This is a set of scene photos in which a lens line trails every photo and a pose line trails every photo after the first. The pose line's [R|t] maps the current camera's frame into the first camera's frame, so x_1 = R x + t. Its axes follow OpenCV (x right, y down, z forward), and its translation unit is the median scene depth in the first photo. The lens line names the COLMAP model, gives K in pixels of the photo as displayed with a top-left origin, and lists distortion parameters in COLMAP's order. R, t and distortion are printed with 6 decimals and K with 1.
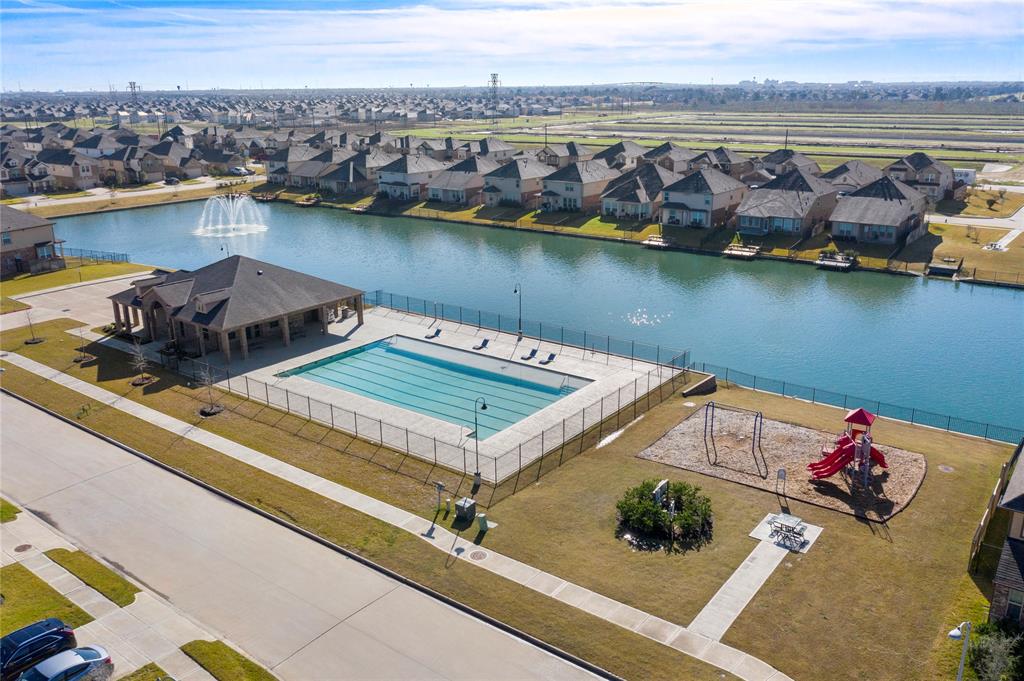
lens RADIAL K [[813.2, 0, 512.0], [0, 813.2, 340.5], [0, 0, 1]] dist [-0.005117, -0.002802]
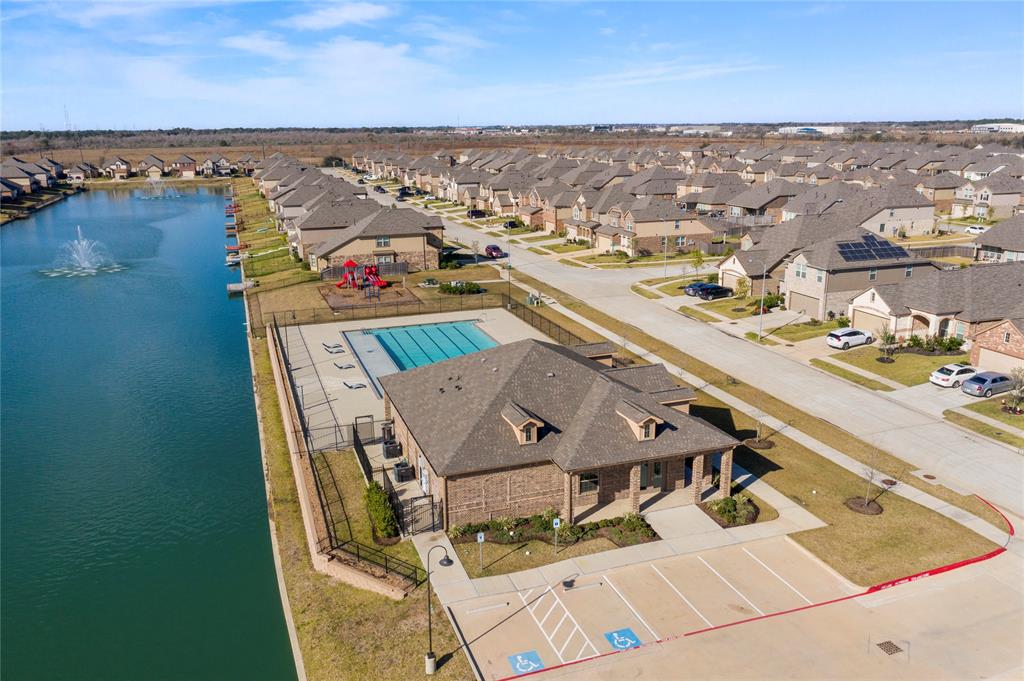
lens RADIAL K [[813.2, 0, 512.0], [0, 813.2, 340.5], [0, 0, 1]] dist [-0.005117, -0.002802]
pose [[-0.830034, -0.125419, 0.543428, -0.751600], [0.183845, 0.858394, 0.478917, -0.462330], [-0.526540, 0.497424, -0.689438, 1.624306]]
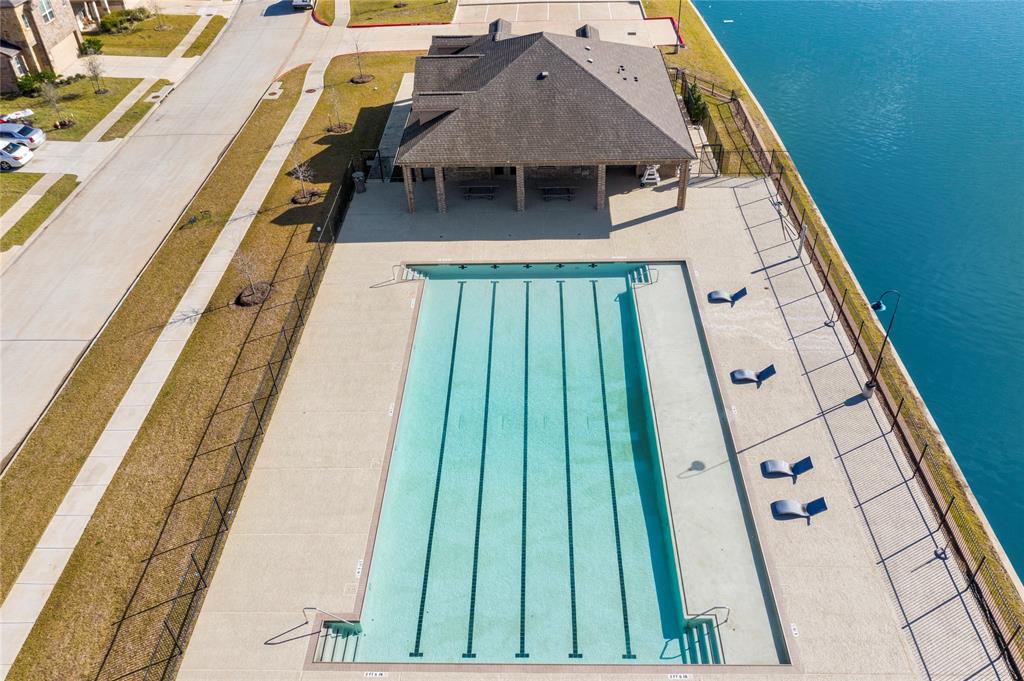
lens RADIAL K [[813.2, 0, 512.0], [0, 813.2, 340.5], [0, 0, 1]] dist [-0.005117, -0.002802]
pose [[0.583397, 0.496866, -0.642473, 0.182507], [-0.216756, 0.857599, 0.466412, -0.210919], [0.782729, -0.132843, 0.608020, 0.645260]]
